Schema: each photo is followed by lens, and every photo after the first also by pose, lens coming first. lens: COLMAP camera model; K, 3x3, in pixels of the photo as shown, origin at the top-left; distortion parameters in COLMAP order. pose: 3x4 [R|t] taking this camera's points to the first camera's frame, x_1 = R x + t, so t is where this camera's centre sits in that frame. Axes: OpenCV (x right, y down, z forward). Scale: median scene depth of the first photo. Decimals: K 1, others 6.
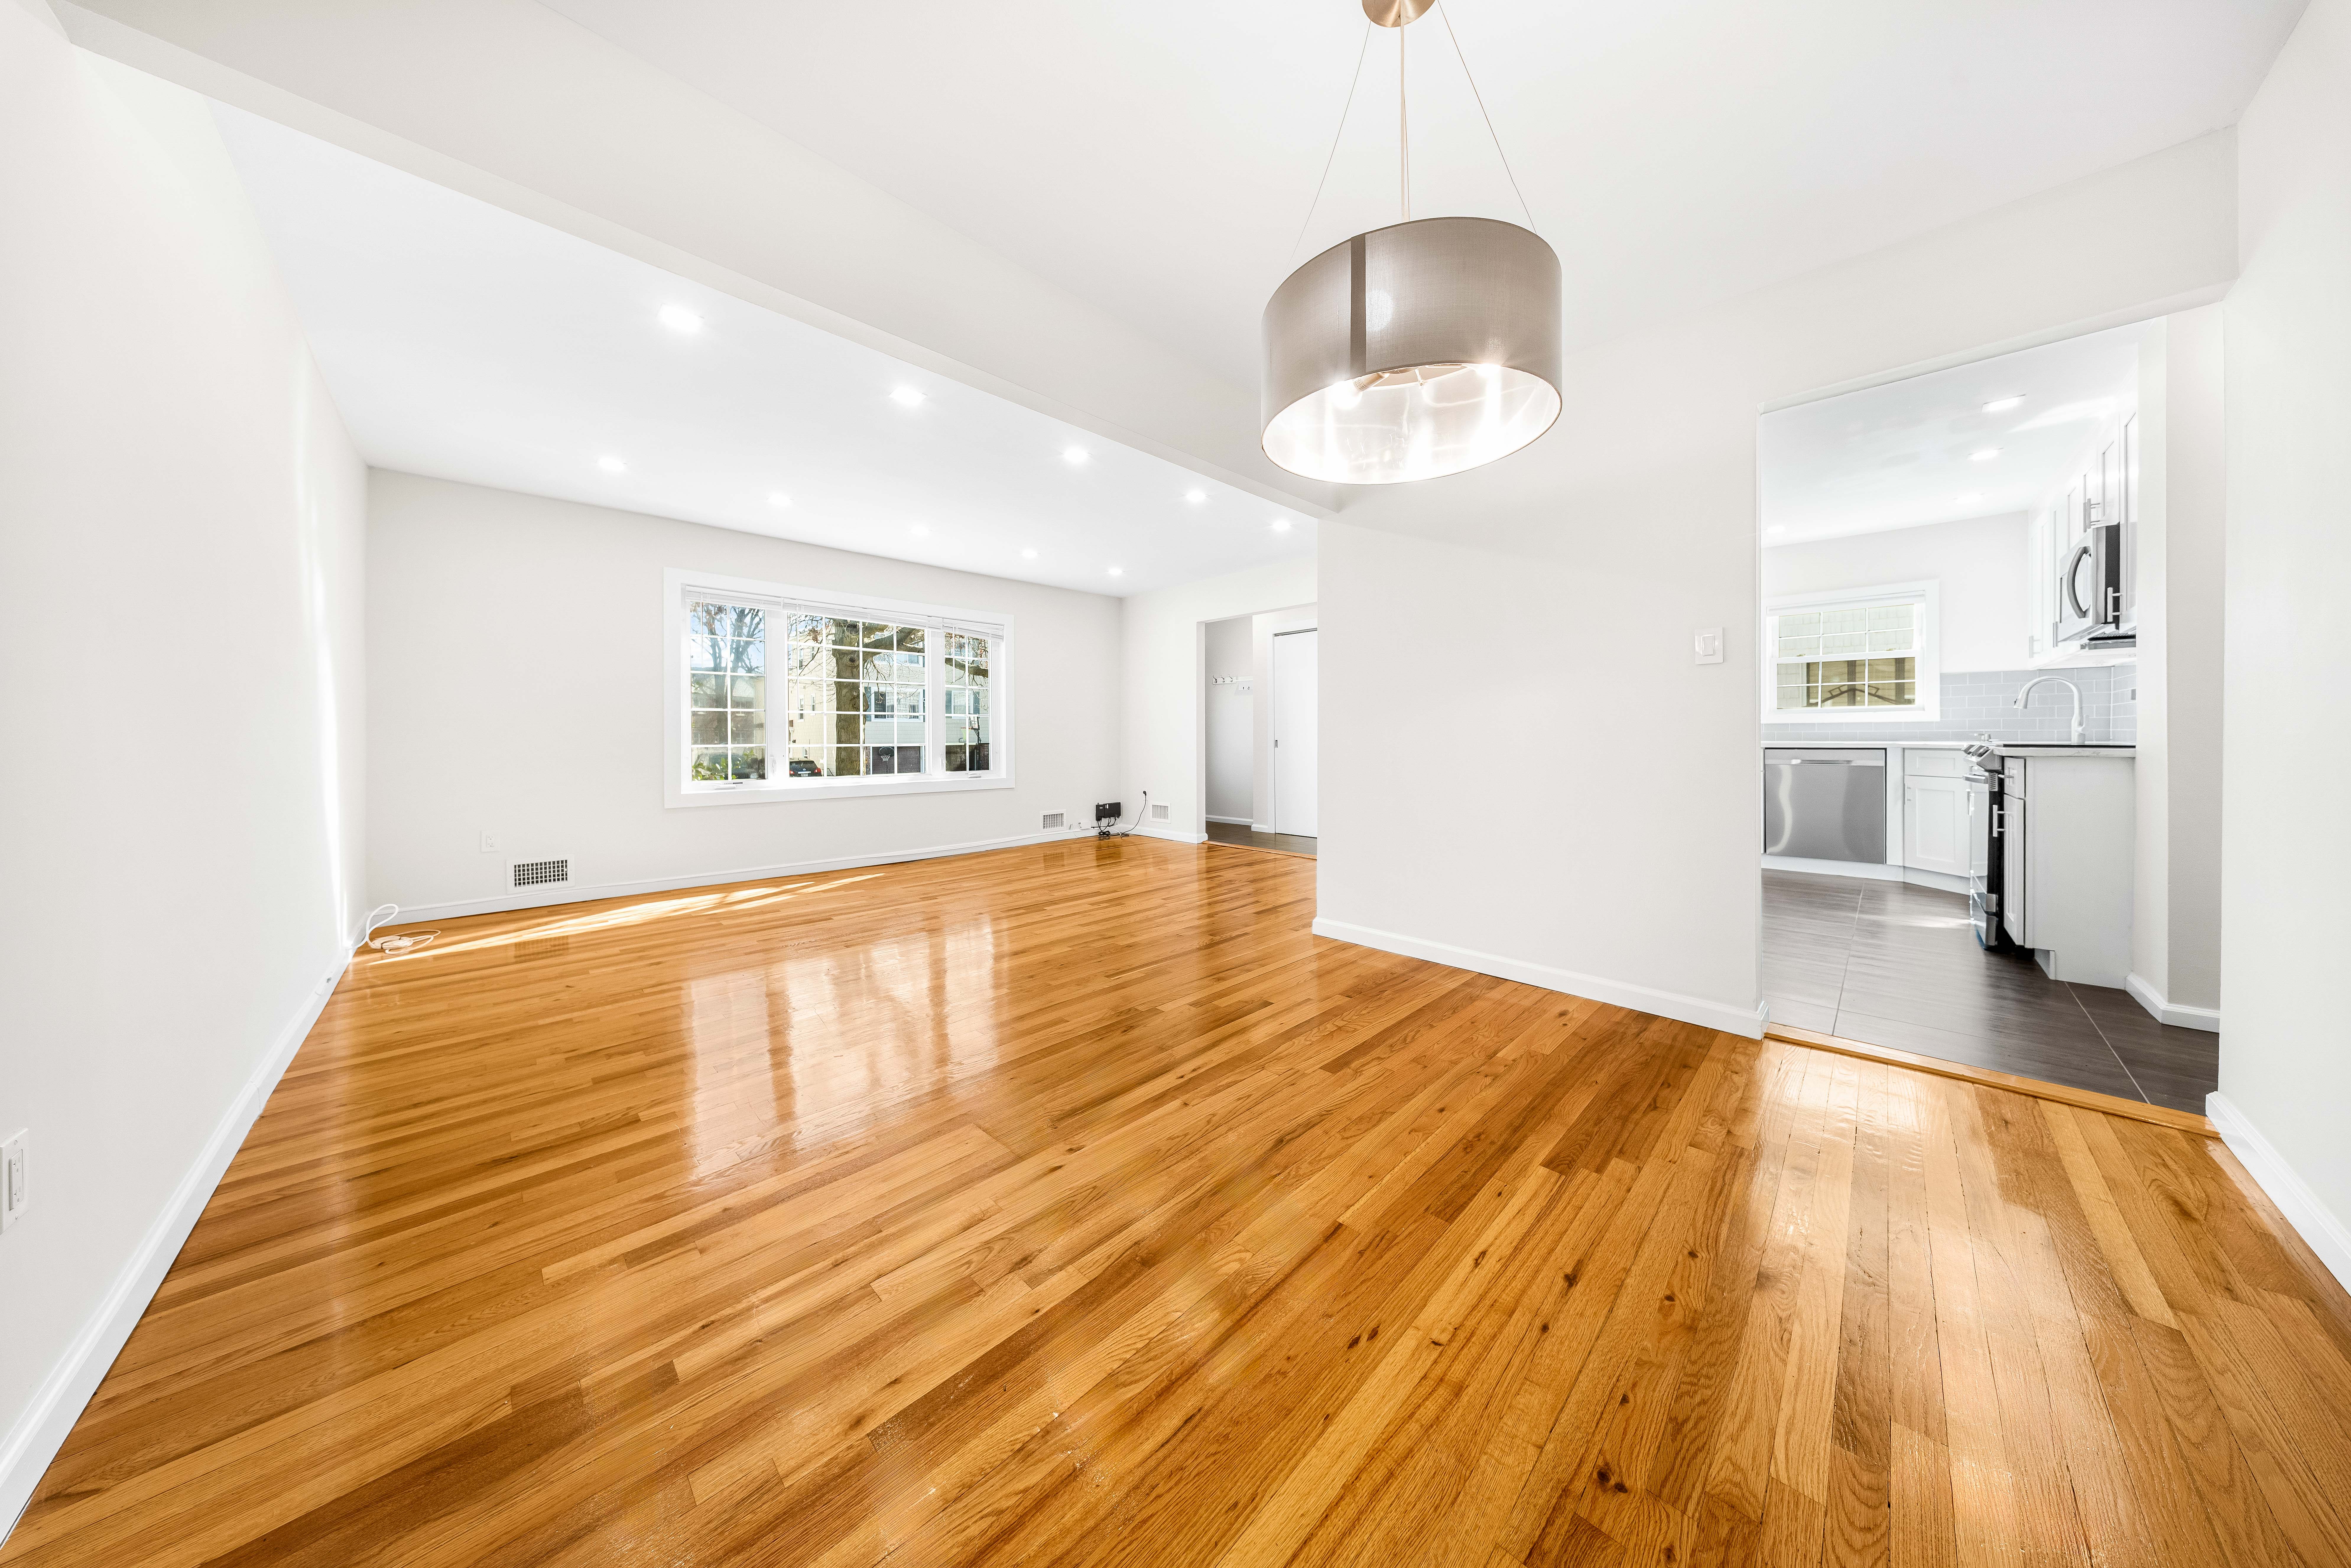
lens RADIAL K [[699.1, 0, 1183.3], [0, 699.1, 731.9], [0, 0, 1]] dist [-0.000318, -0.000003]
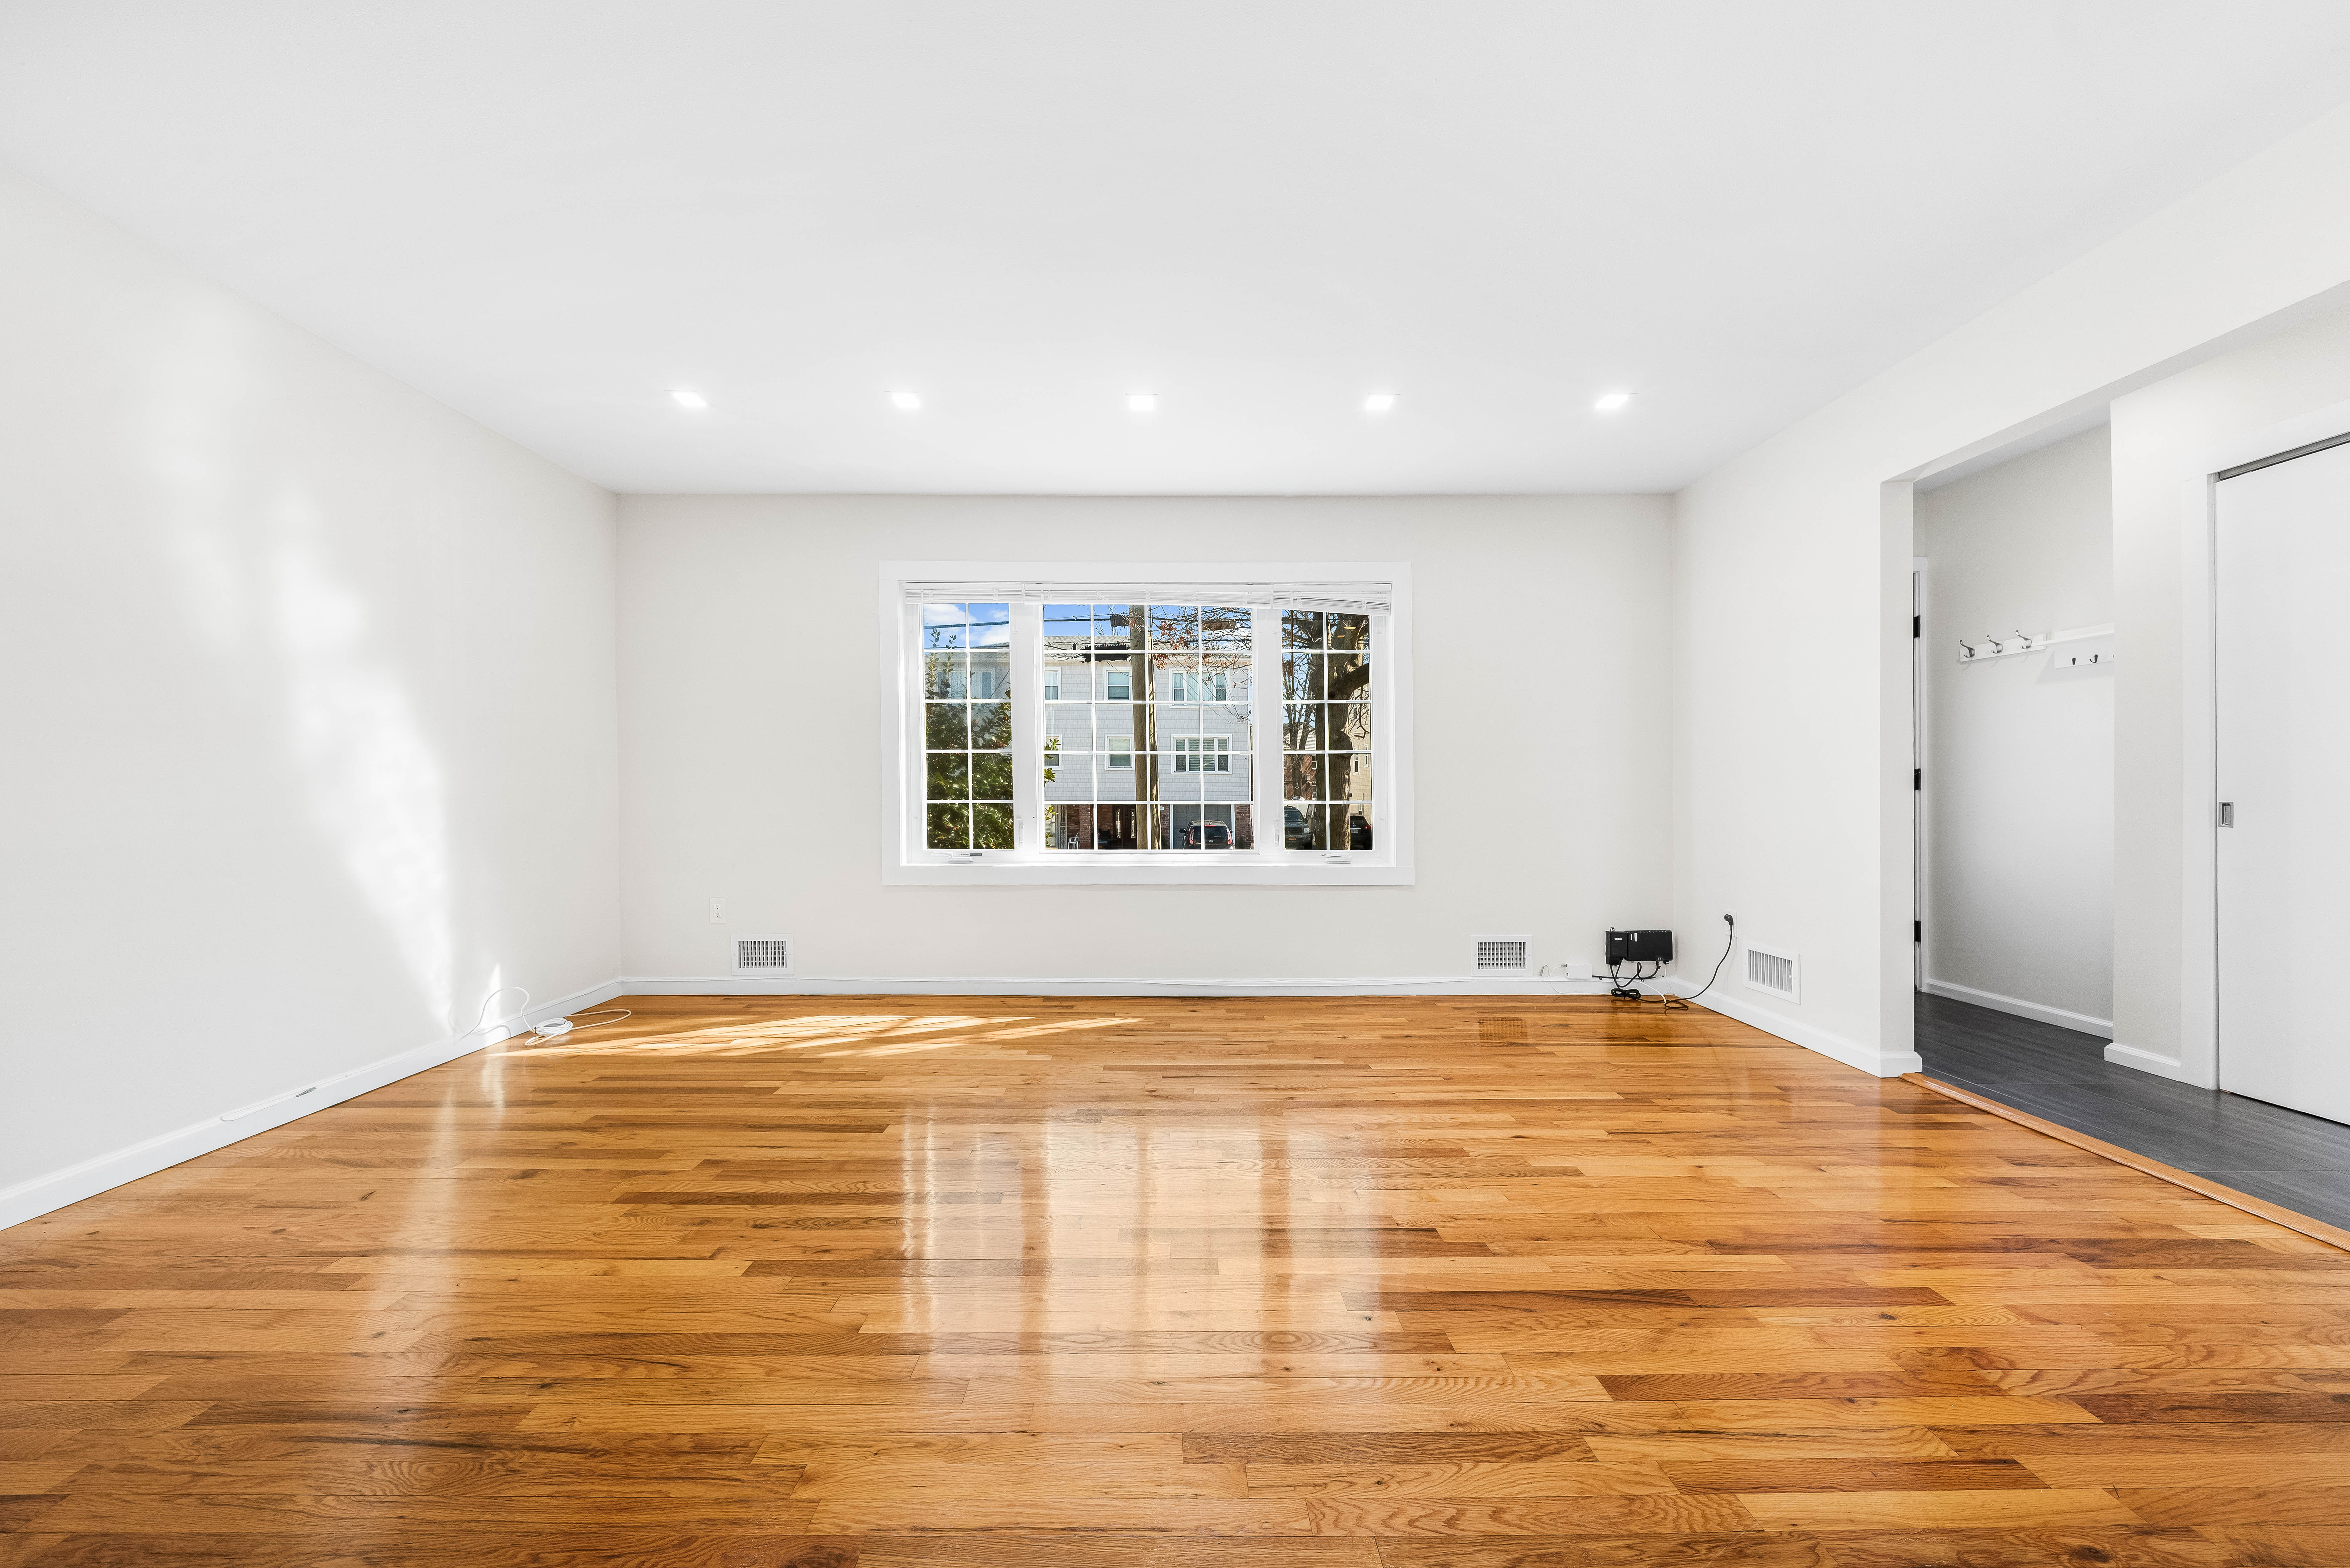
lens RADIAL K [[777.5, 0, 1164.8], [0, 777.5, 793.9], [0, 0, 1]] dist [-0.003817, -0.000054]
pose [[0.708024, 0.002997, -0.706182, 0.044416], [0.001573, 0.999982, 0.005821, 0.006541], [0.706187, -0.005233, 0.708006, 0.473865]]
